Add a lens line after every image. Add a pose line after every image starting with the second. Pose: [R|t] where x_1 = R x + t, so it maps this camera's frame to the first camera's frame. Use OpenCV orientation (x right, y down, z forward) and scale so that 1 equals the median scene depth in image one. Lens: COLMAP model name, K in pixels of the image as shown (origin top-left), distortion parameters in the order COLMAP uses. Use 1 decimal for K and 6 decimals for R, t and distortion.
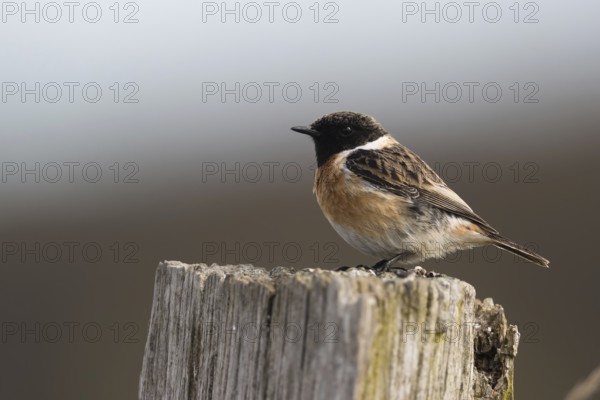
lens RADIAL K [[281.3, 0, 300.0], [0, 281.3, 213.8], [0, 0, 1]] dist [0.000555, 0.000056]
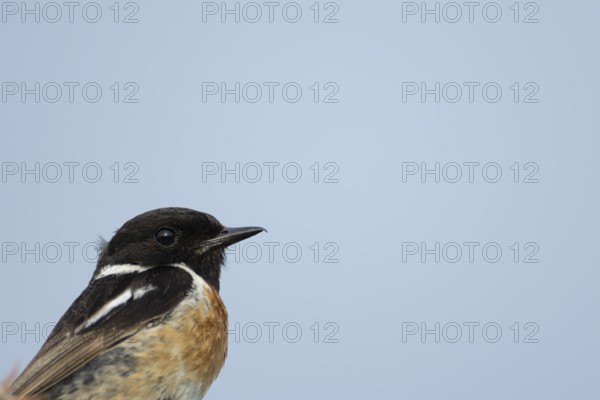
lens RADIAL K [[281.3, 0, 300.0], [0, 281.3, 213.8], [0, 0, 1]] dist [0.000555, 0.000056]
pose [[1.000000, 0.000013, 0.000211, 0.000004], [-0.000013, 0.999999, -0.001019, -0.852866], [-0.000211, 0.001019, 0.999999, -0.000289]]
